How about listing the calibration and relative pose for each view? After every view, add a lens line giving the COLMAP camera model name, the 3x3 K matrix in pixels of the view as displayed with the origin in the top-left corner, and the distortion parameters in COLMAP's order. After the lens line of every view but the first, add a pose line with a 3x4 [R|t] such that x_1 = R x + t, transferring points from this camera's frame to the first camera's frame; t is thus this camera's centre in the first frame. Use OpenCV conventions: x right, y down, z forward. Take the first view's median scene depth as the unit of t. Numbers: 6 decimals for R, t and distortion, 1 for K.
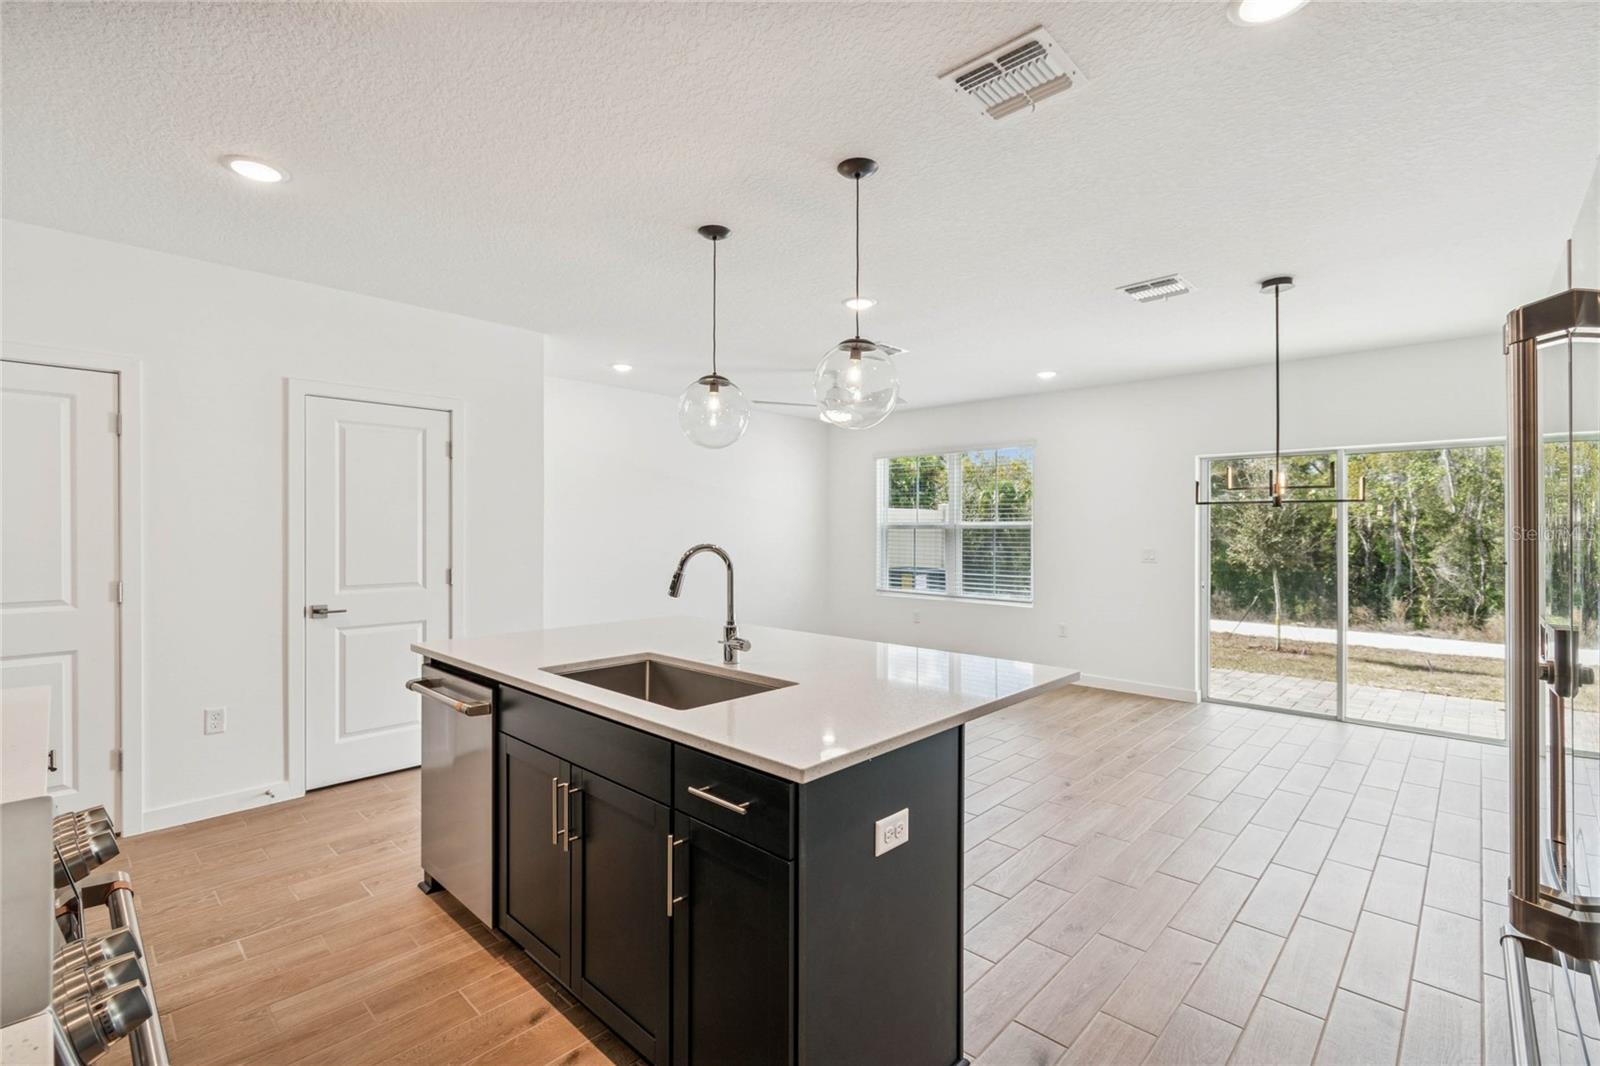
lens RADIAL K [[713.0, 0, 800.2], [0, 713.0, 528.9], [0, 0, 1]] dist [0.002351, 0.000252]
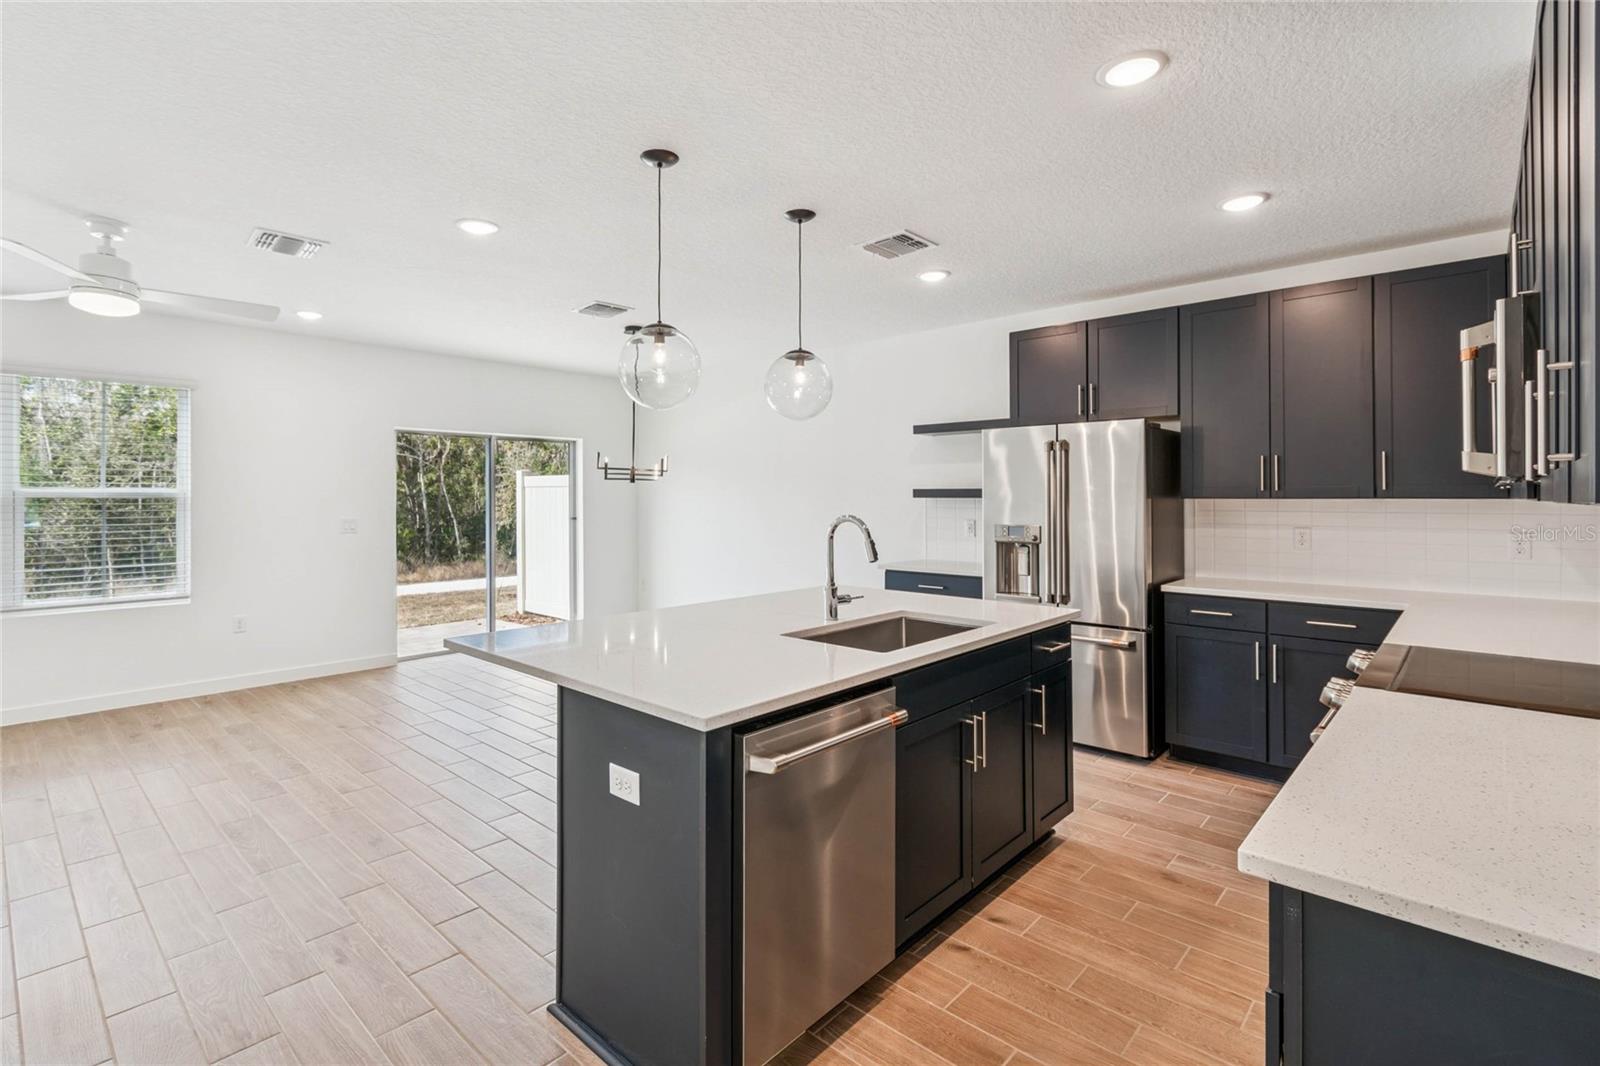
lens RADIAL K [[750.0, 0, 764.7], [0, 750.0, 491.9], [0, 0, 1]] dist [-0.002462, -0.000631]
pose [[0.000954, 0.003330, 0.999994, -0.086231], [-0.000317, 0.999994, -0.003330, -0.000775], [-0.999999, -0.000314, 0.000955, 0.073655]]
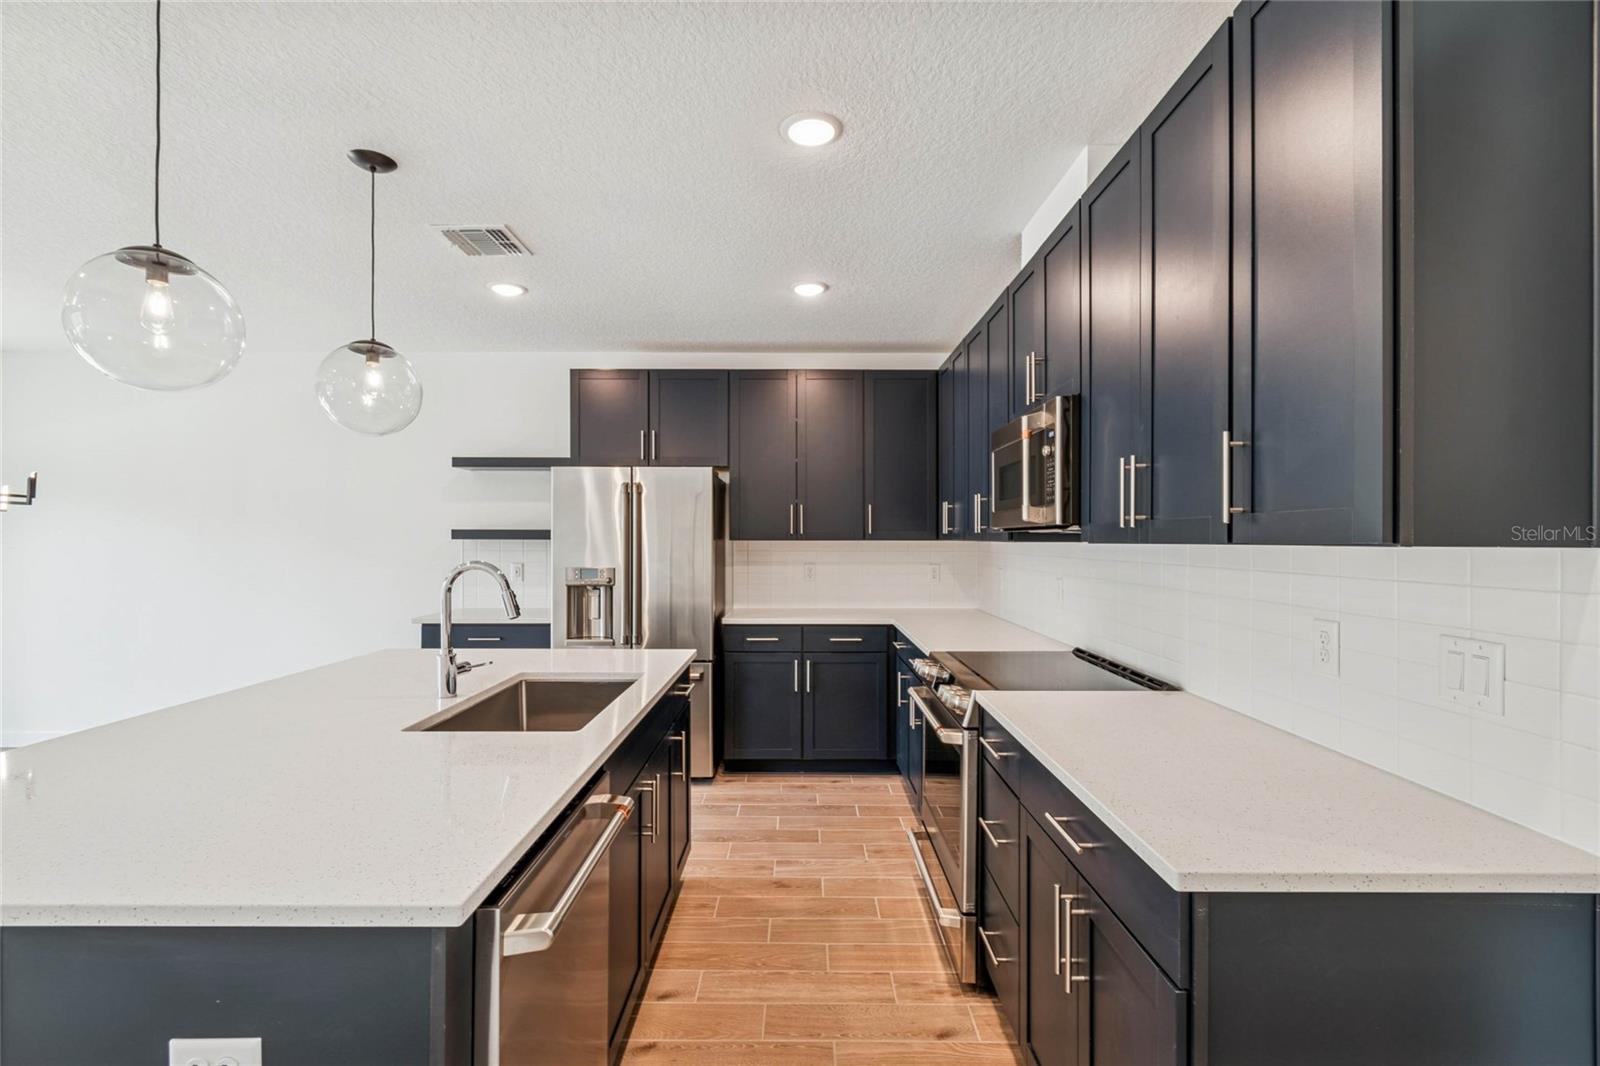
lens RADIAL K [[708.8, 0, 800.1], [0, 708.8, 537.6], [0, 0, 1]] dist [0.002216, -0.000207]
pose [[-0.691968, -0.002907, 0.721922, -0.068442], [-0.004171, 0.999991, 0.000029, -0.000677], [-0.721916, -0.002991, -0.691974, 0.086063]]
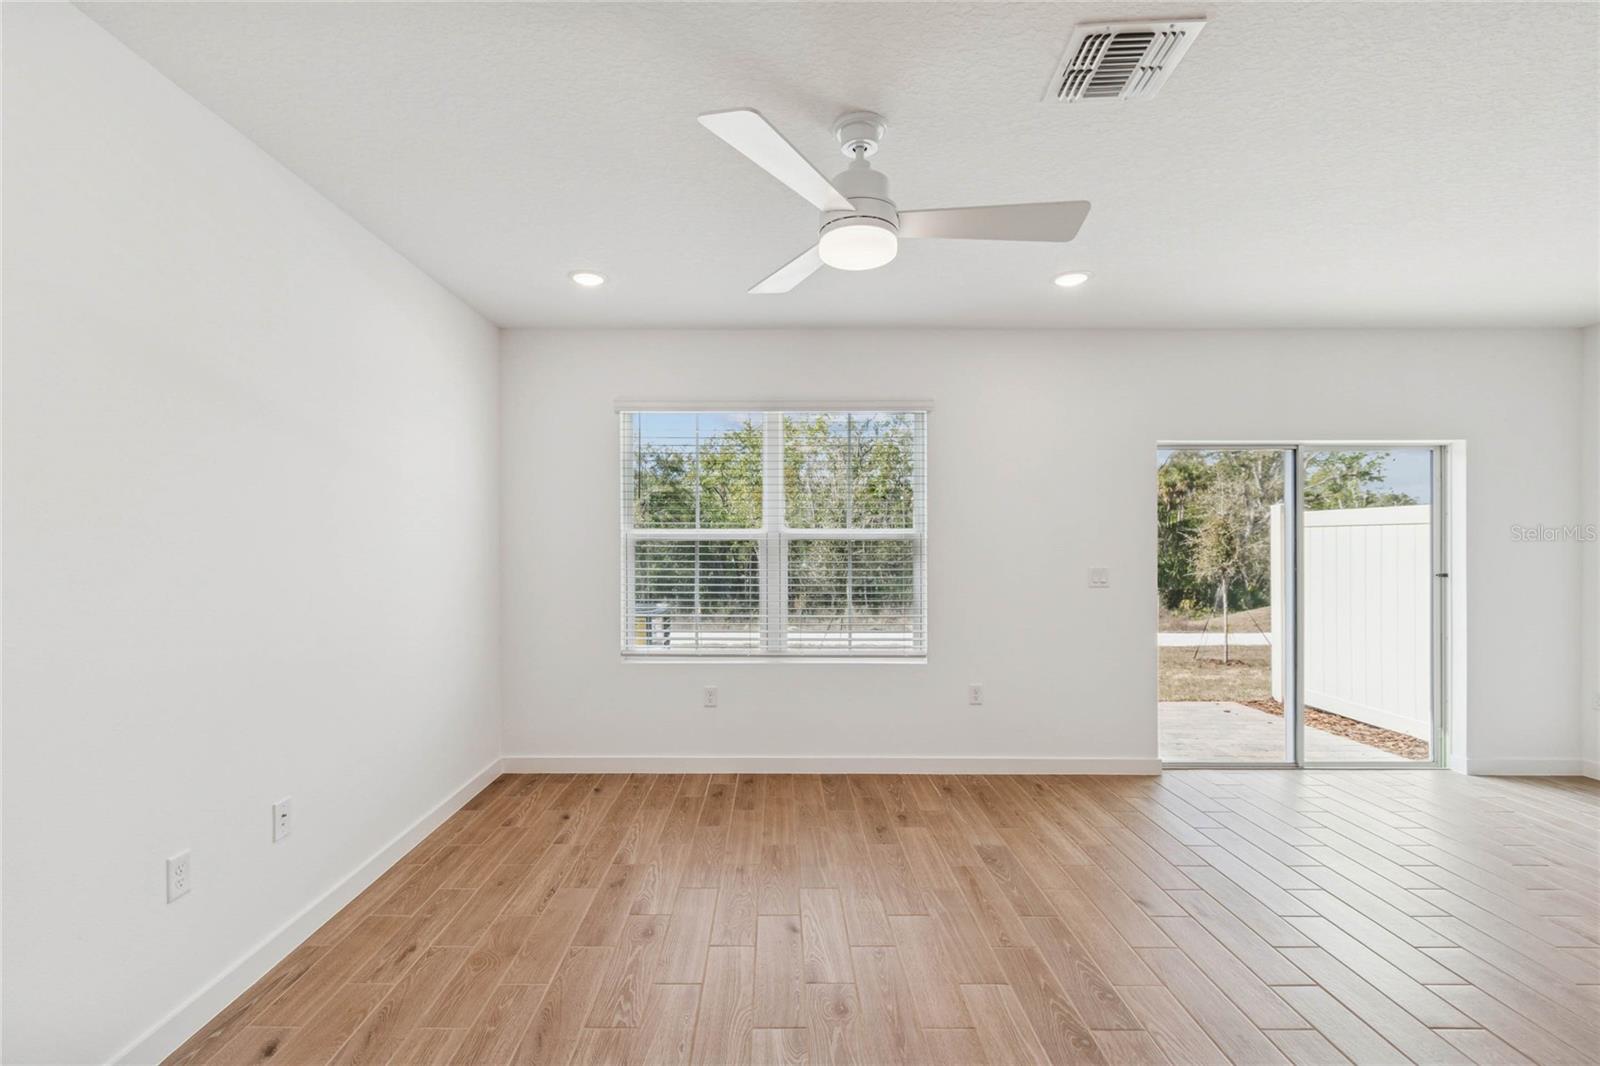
lens RADIAL K [[713.4, 0, 775.0], [0, 713.4, 546.4], [0, 0, 1]] dist [0.001139, -0.000815]
pose [[0.729678, -0.005764, 0.683767, -0.038939], [0.002031, 0.999978, 0.006262, 0.000212], [-0.683788, -0.003180, 0.729674, 0.117286]]
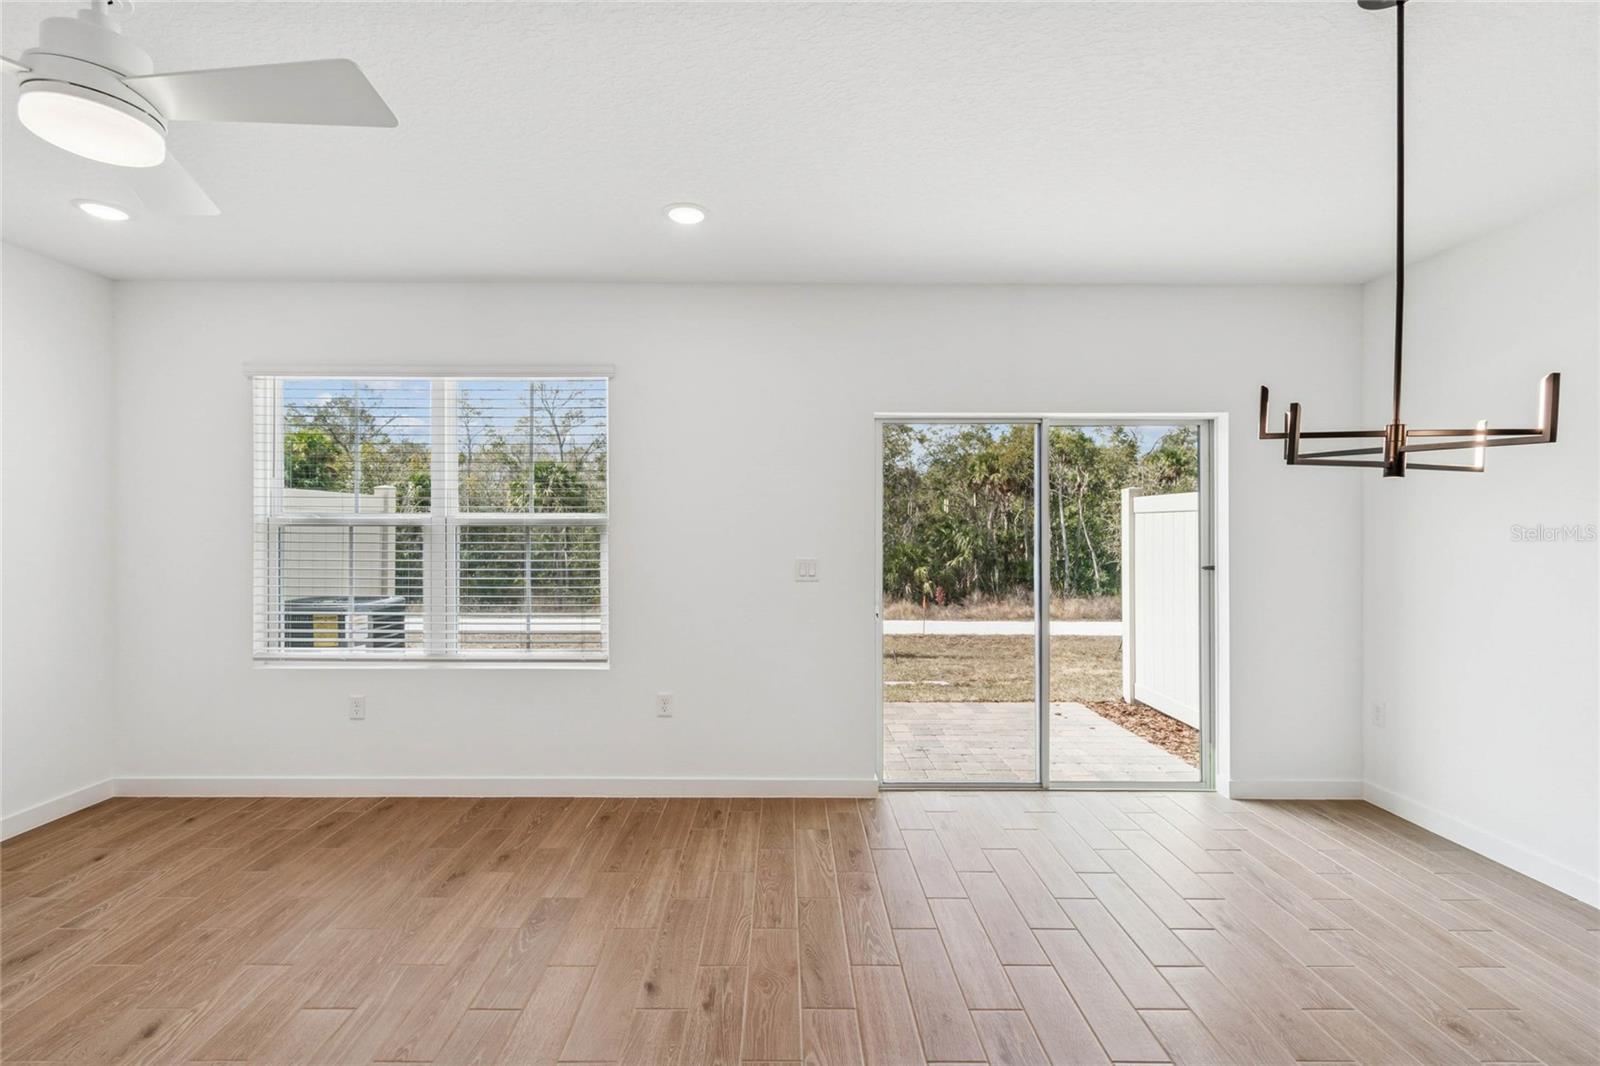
lens RADIAL K [[714.8, 0, 783.9], [0, 714.8, 529.3], [0, 0, 1]] dist [0.003137, -0.000555]
pose [[0.724864, -0.001957, 0.688889, 0.008204], [-0.000321, 0.999995, 0.003178, 0.000054], [-0.688892, -0.002525, 0.724859, 0.094623]]
